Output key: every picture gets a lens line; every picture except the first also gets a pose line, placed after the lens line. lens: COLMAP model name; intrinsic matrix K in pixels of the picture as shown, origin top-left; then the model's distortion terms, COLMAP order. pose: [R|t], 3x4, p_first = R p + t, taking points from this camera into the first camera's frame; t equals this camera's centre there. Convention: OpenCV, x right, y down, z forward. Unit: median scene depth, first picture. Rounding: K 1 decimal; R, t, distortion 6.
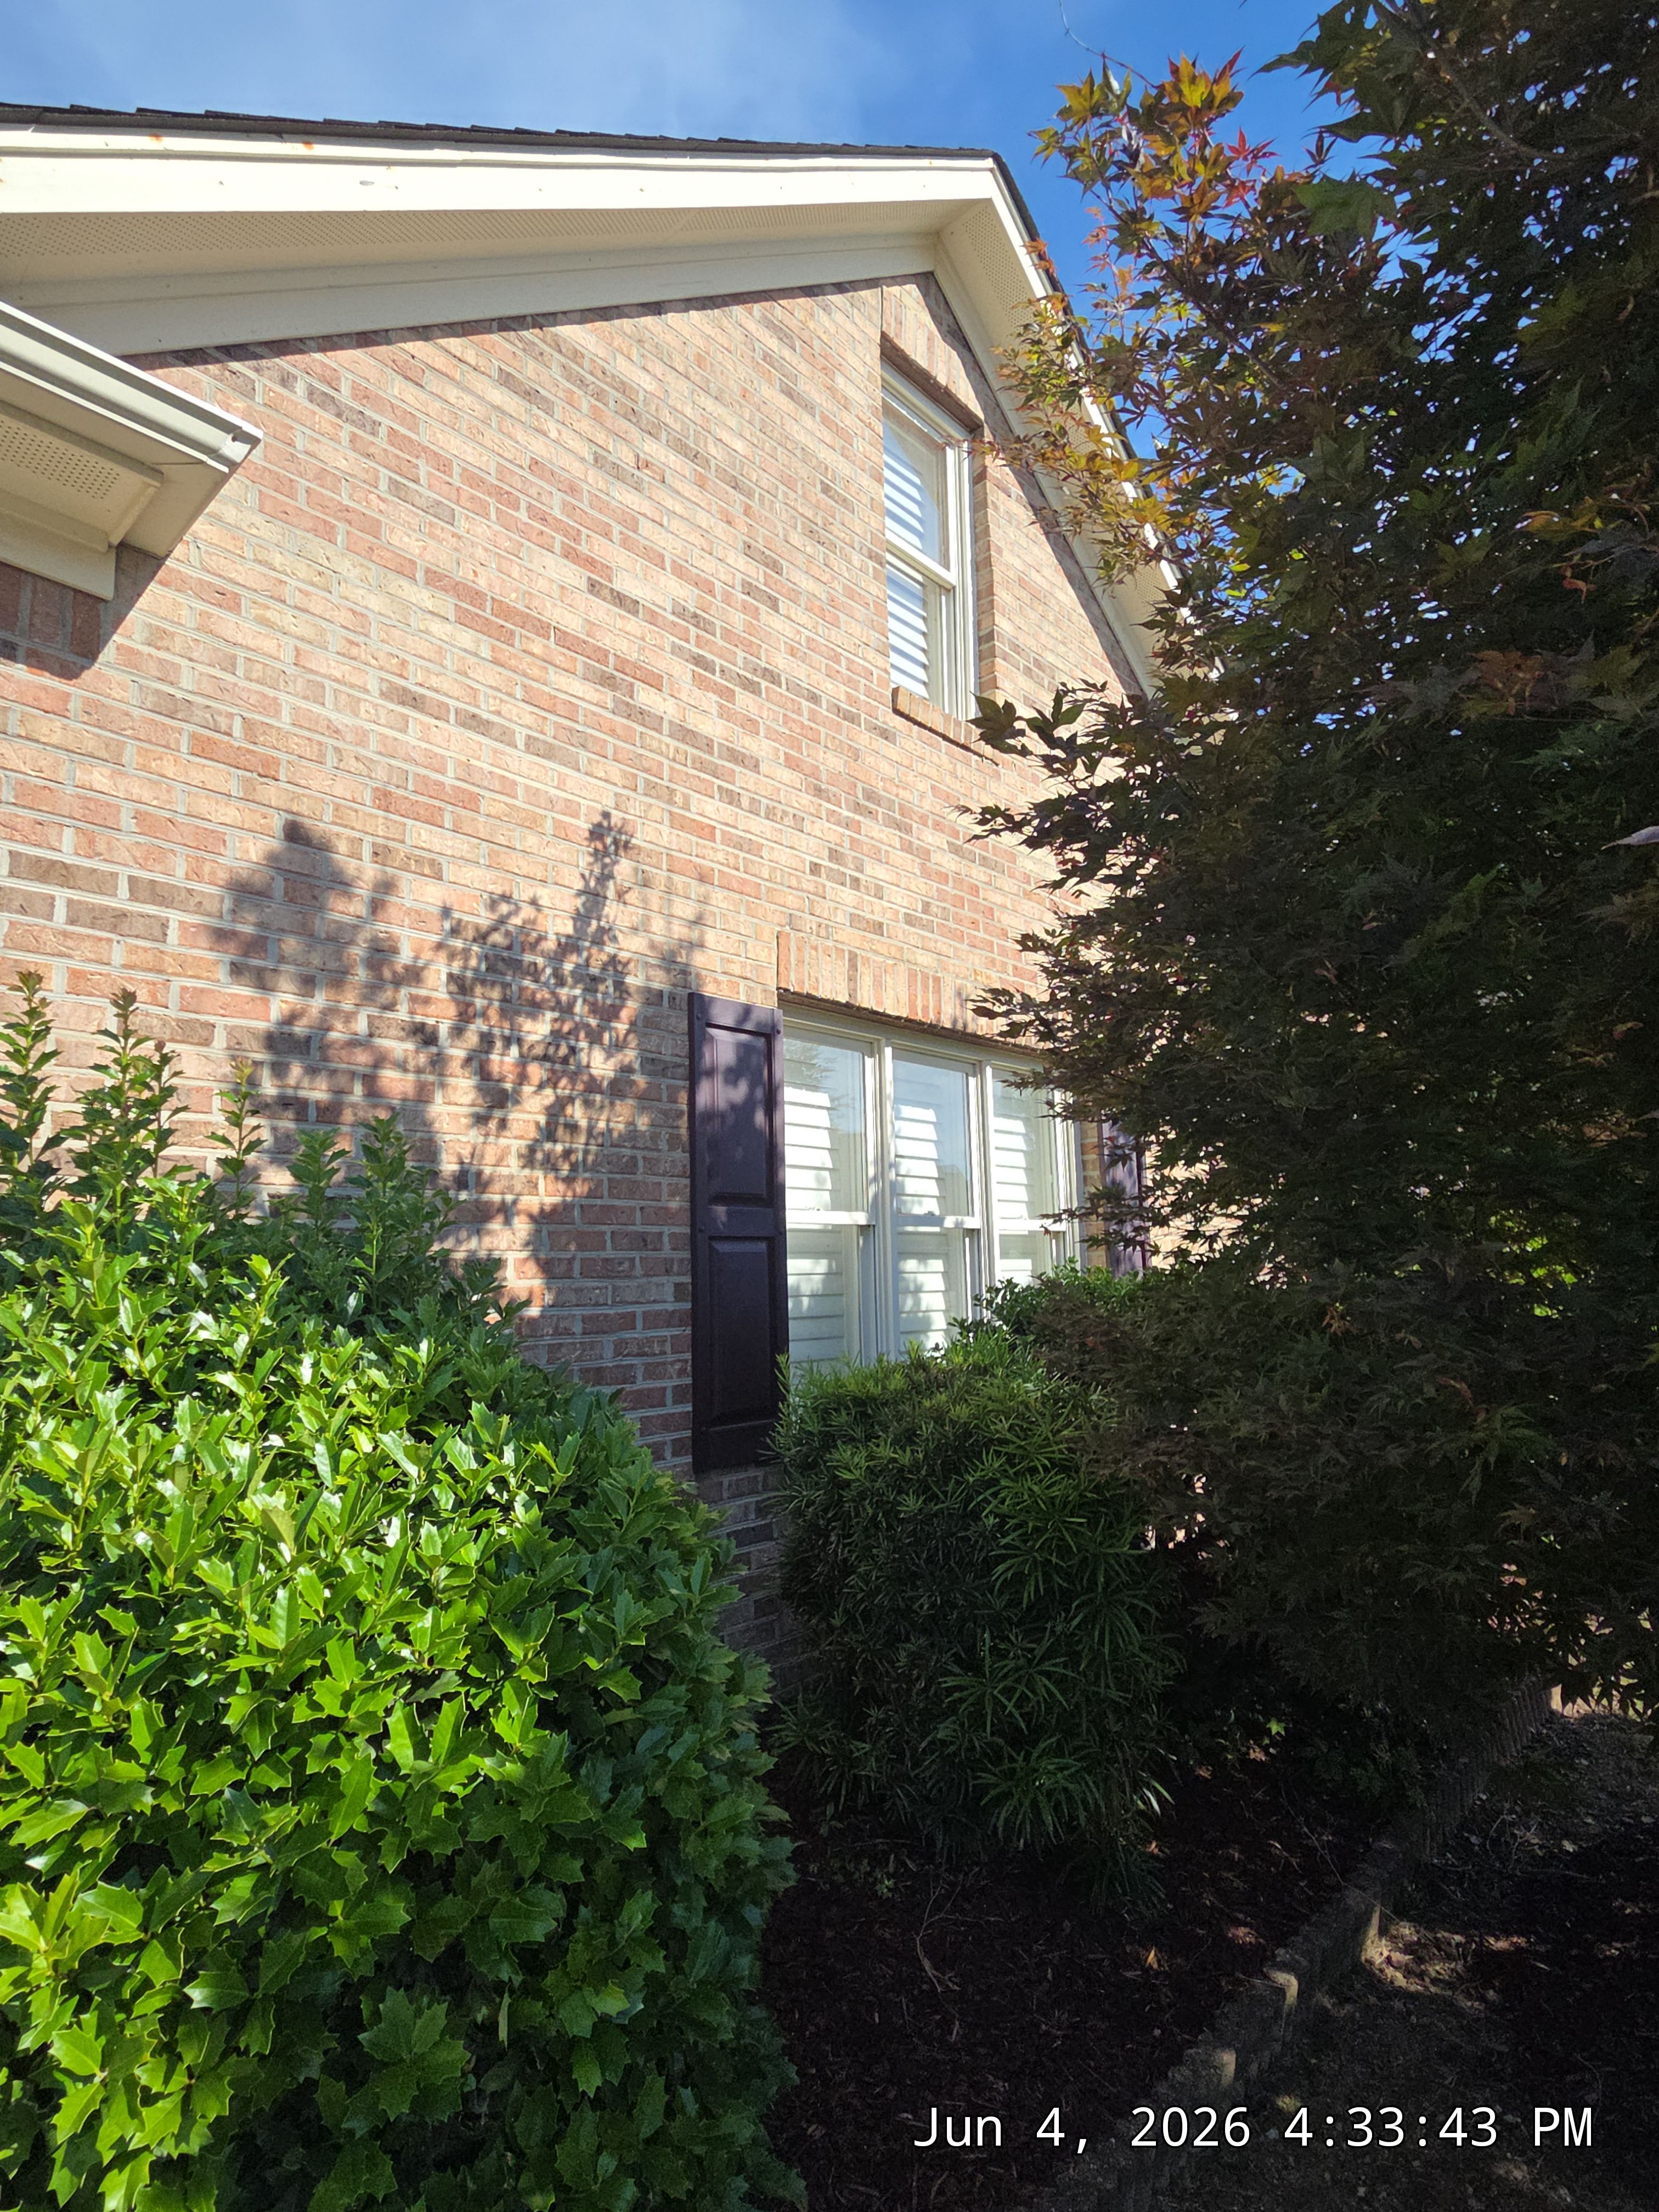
lens RADIAL K [[1162.3, 0, 810.8], [0, 1162.3, 1117.4], [0, 0, 1]] dist [0.010385, -0.003957]
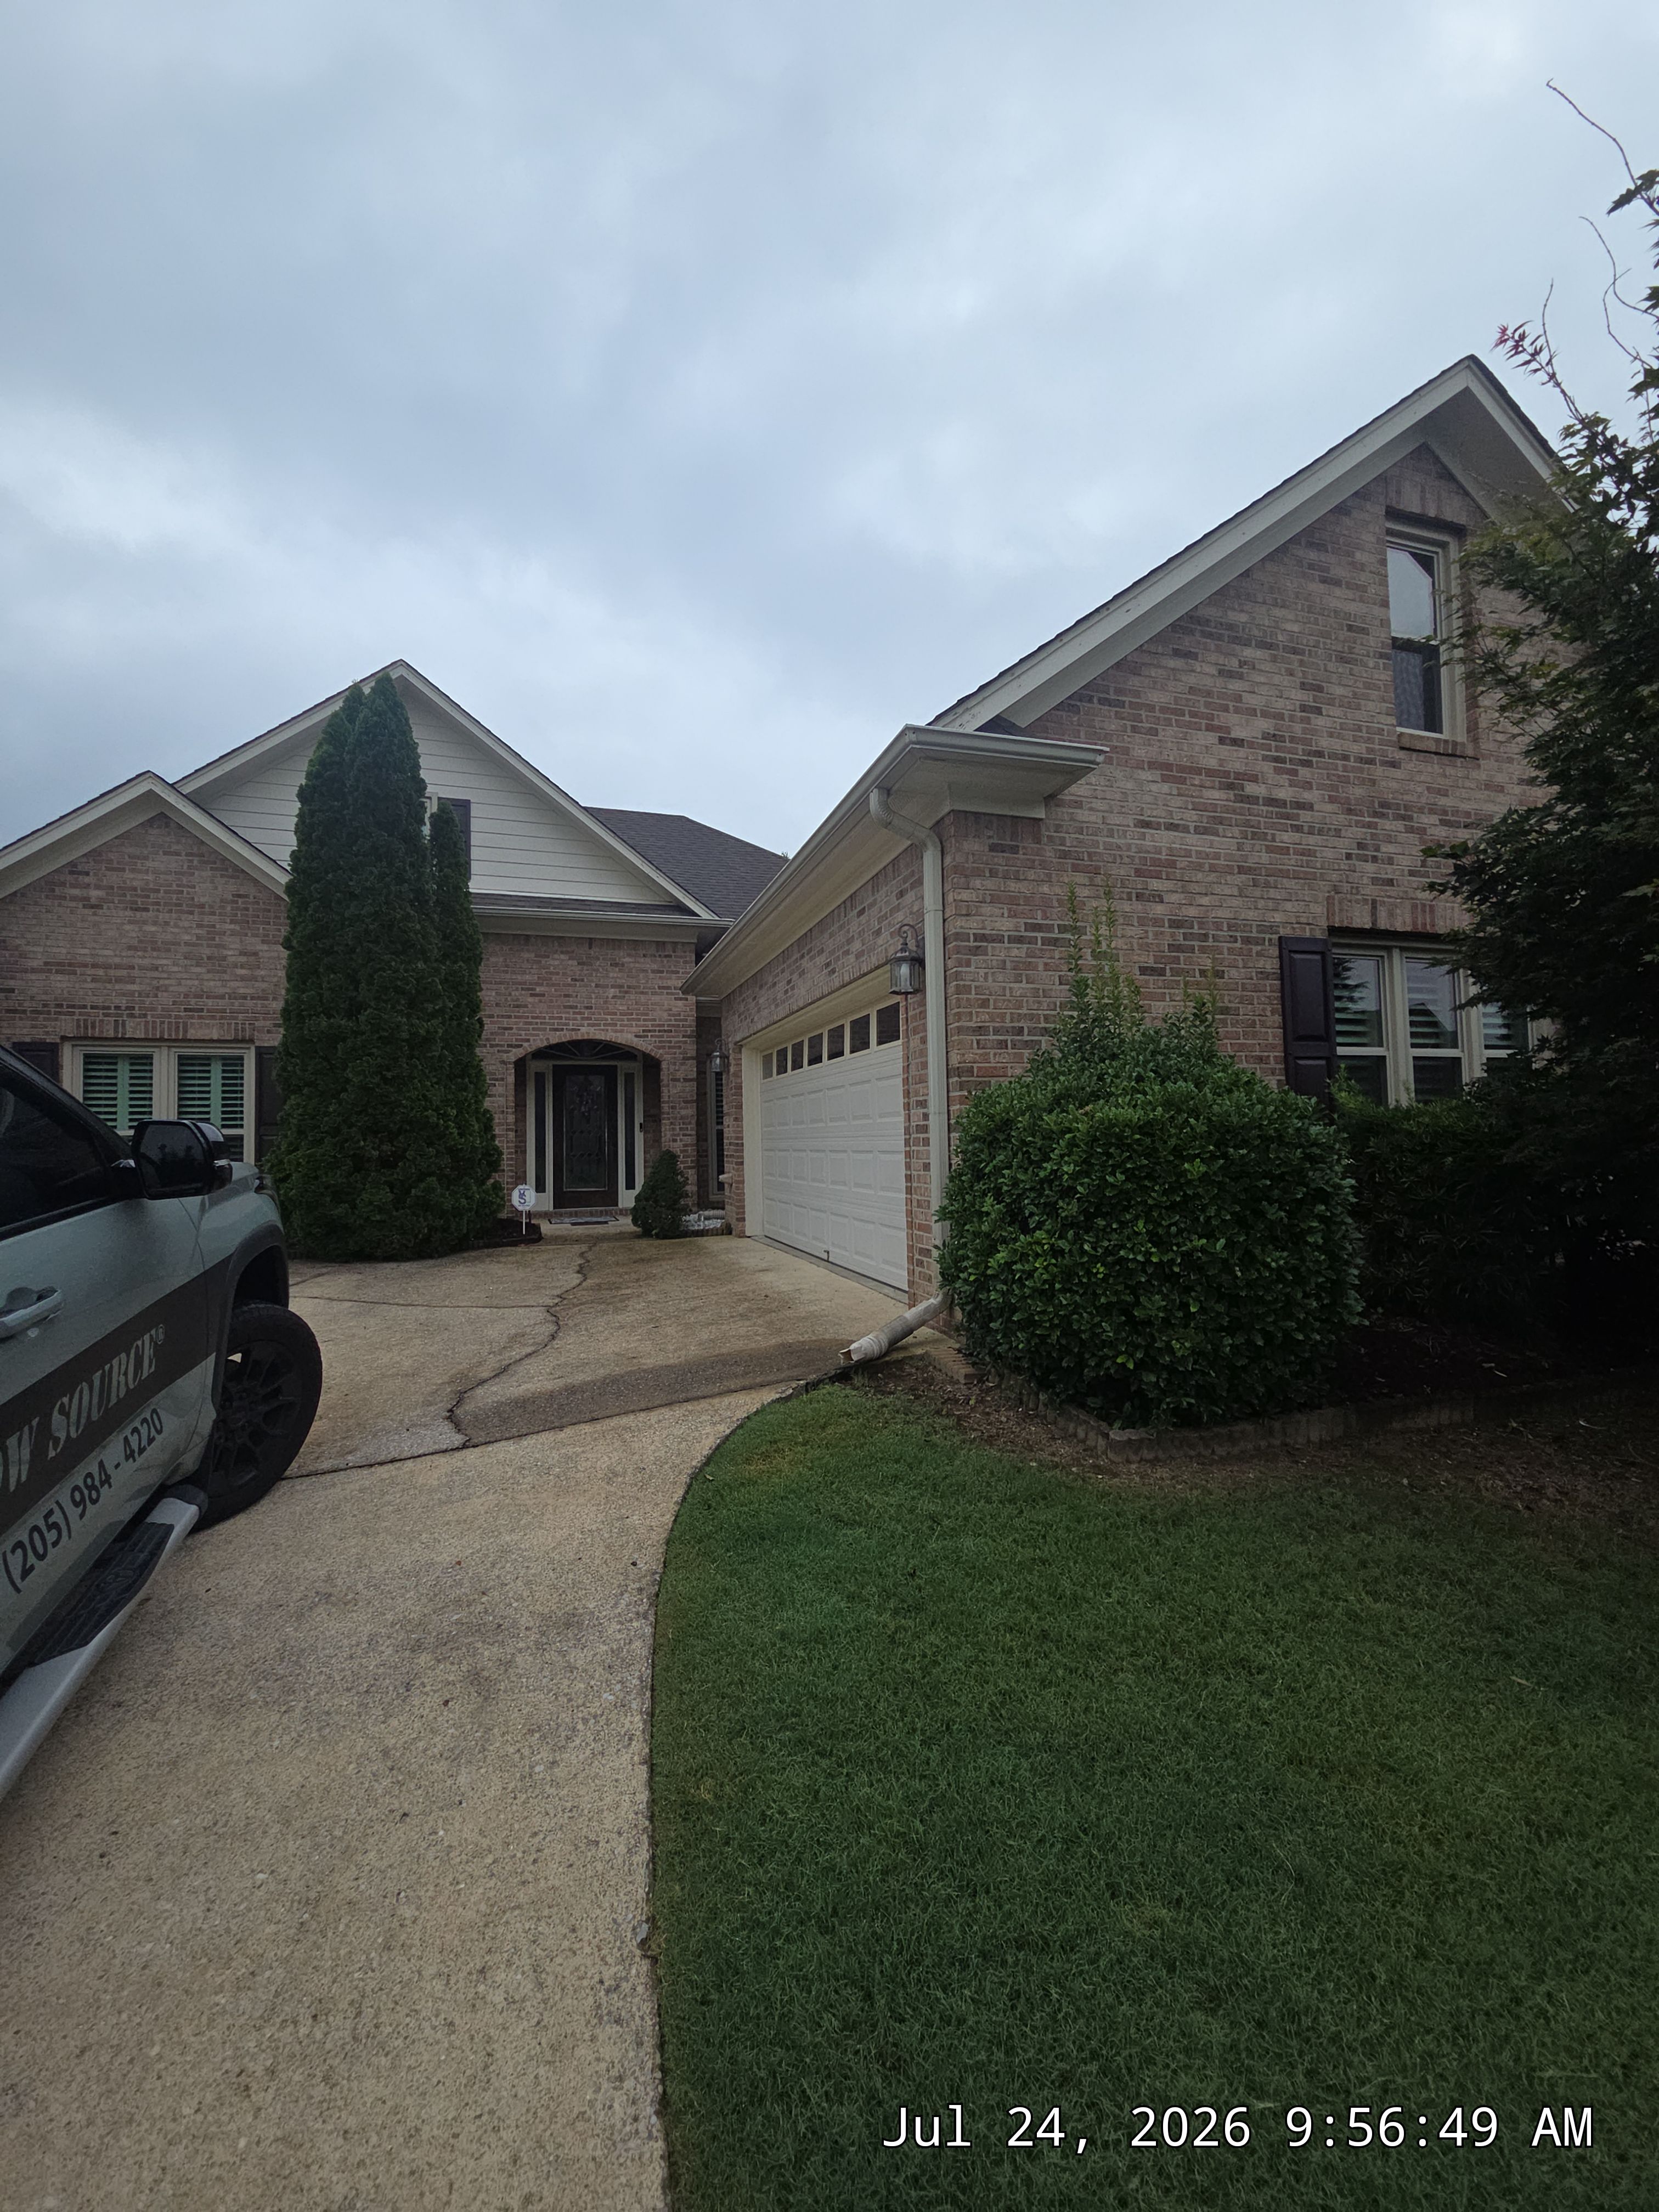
lens RADIAL K [[903.2, 0, 818.8], [0, 903.2, 1107.5], [0, 0, 1]] dist [0.004770, -0.001848]
pose [[0.873214, -0.021699, -0.486855, -0.044848], [0.071700, 0.993857, 0.084305, -0.002738], [0.482035, -0.108524, 0.869405, -0.760331]]
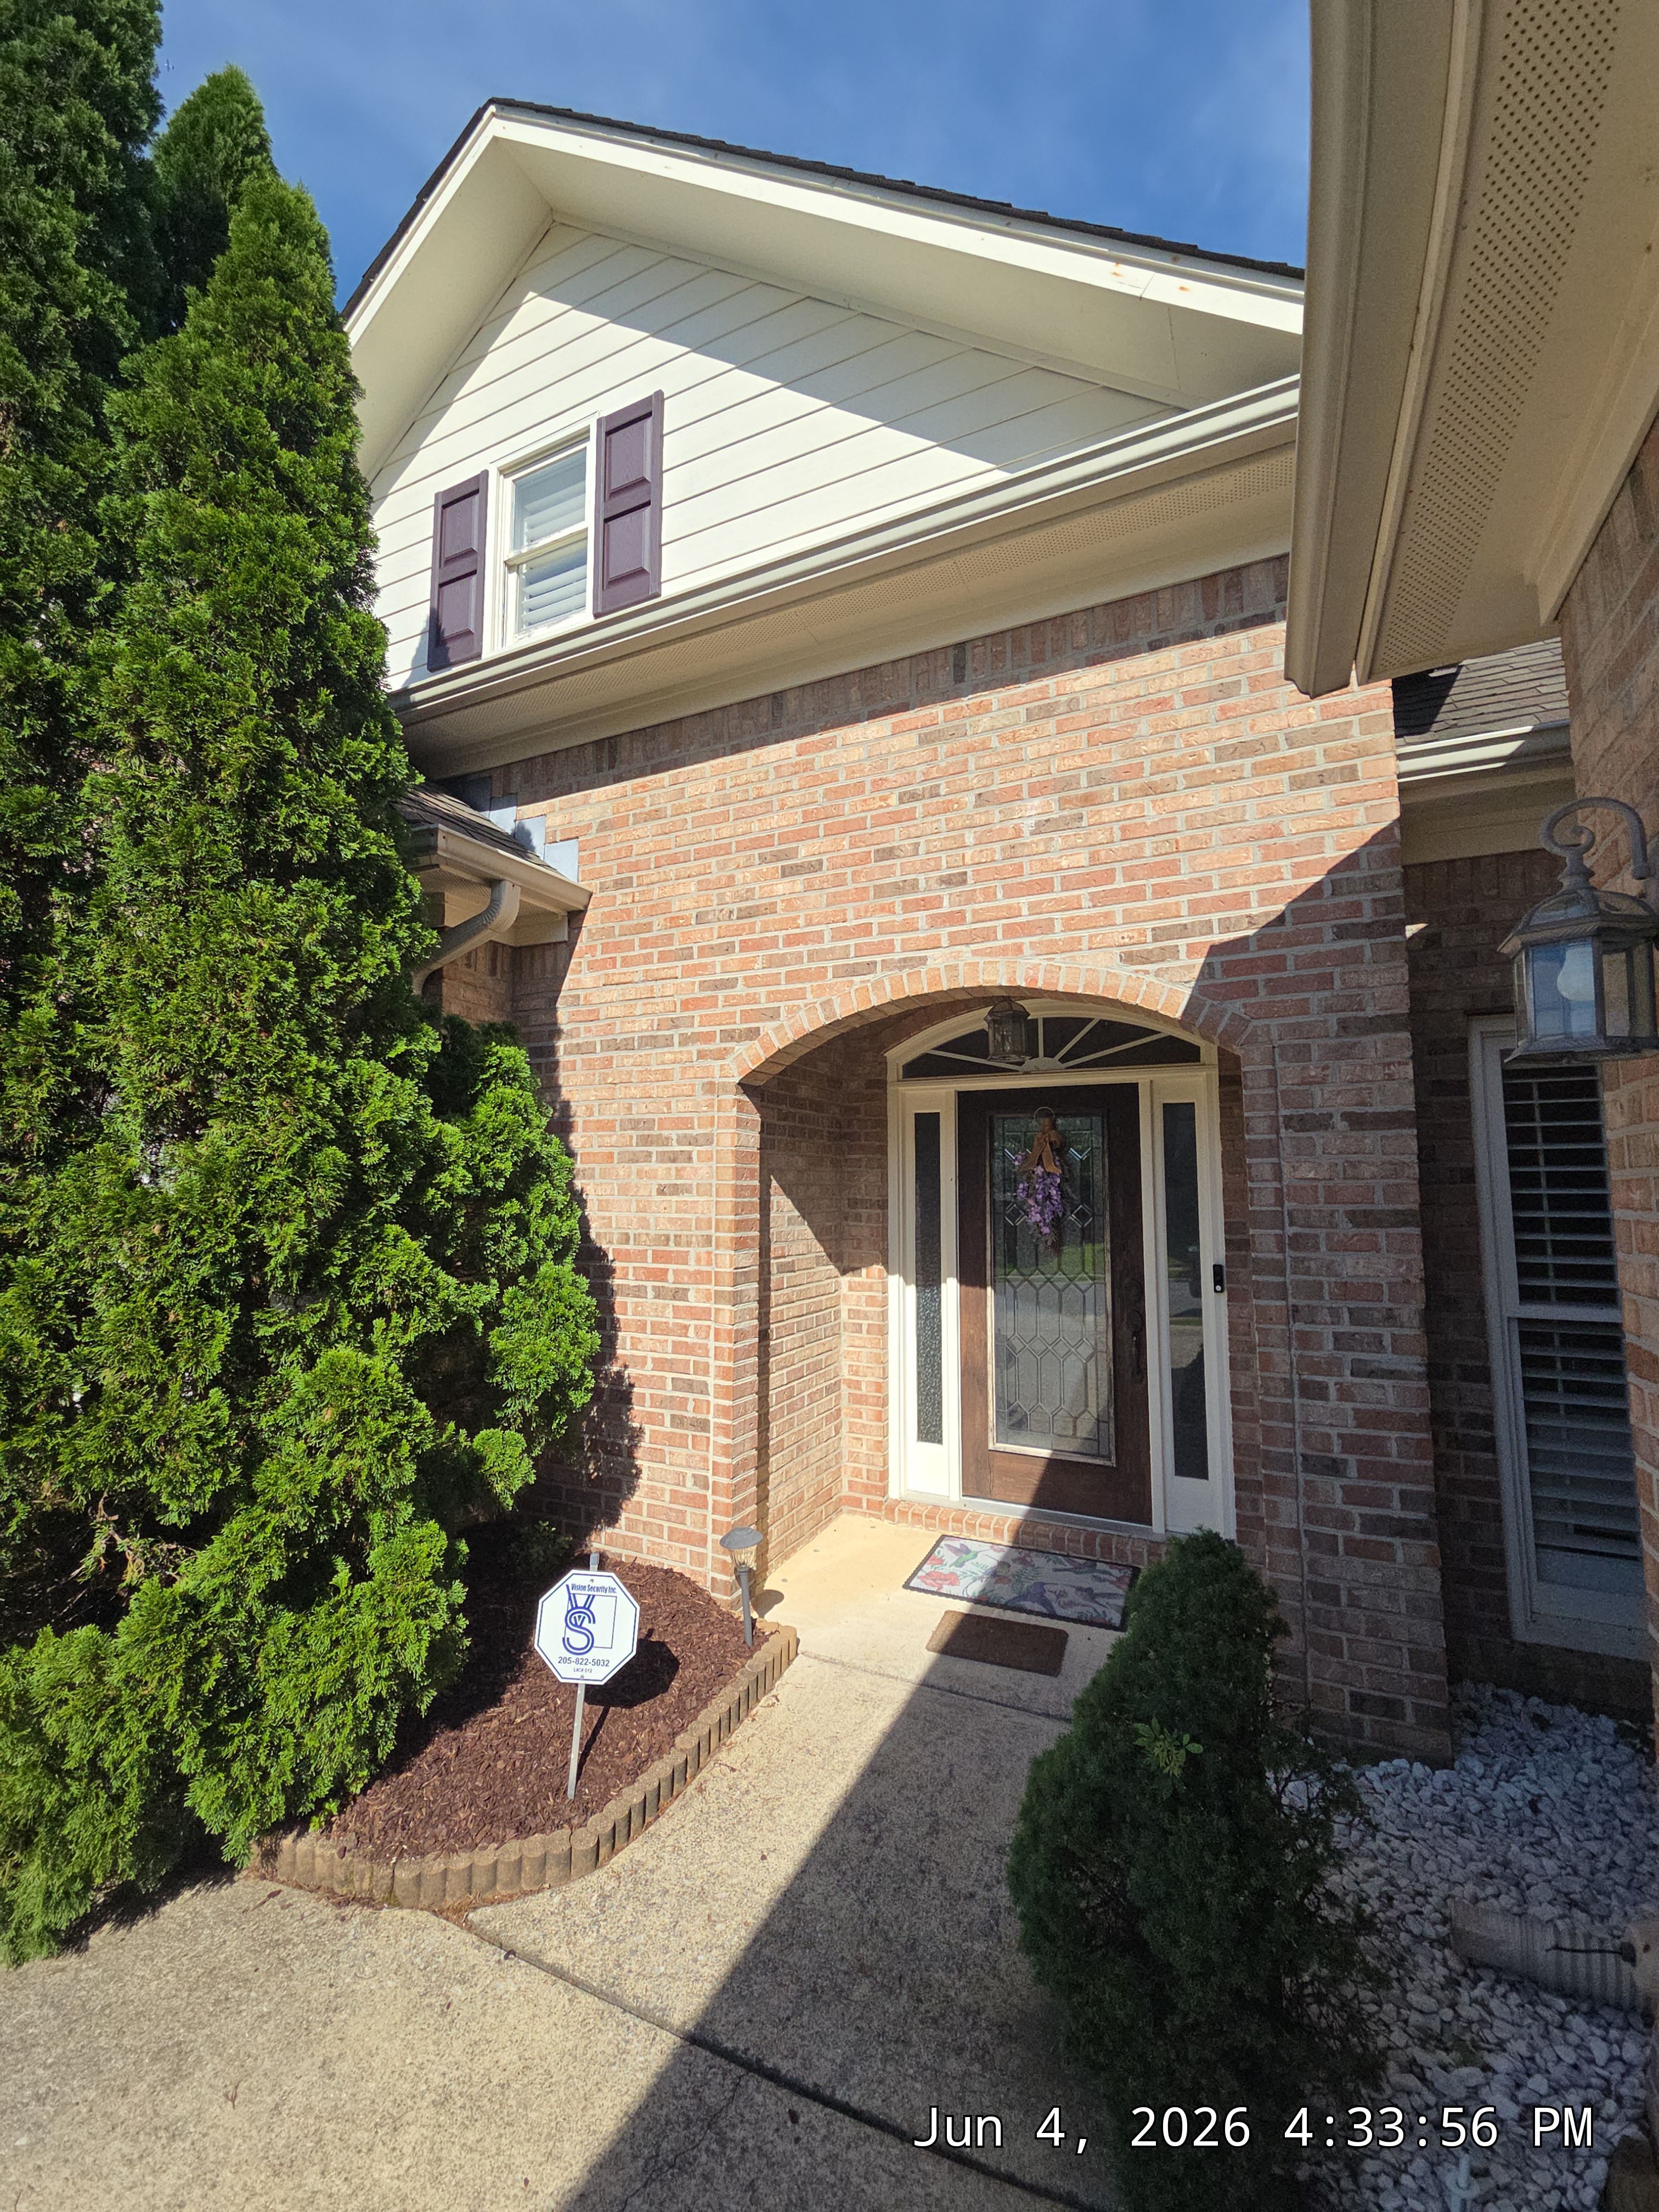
lens RADIAL K [[903.2, 0, 819.0], [0, 903.2, 1104.1], [0, 0, 1]] dist [0.004770, -0.001848]
pose [[0.303541, -0.076073, -0.949777, -1.545114], [0.121116, 0.991802, -0.040731, 0.106466], [0.945089, -0.102670, 0.310267, 1.296451]]
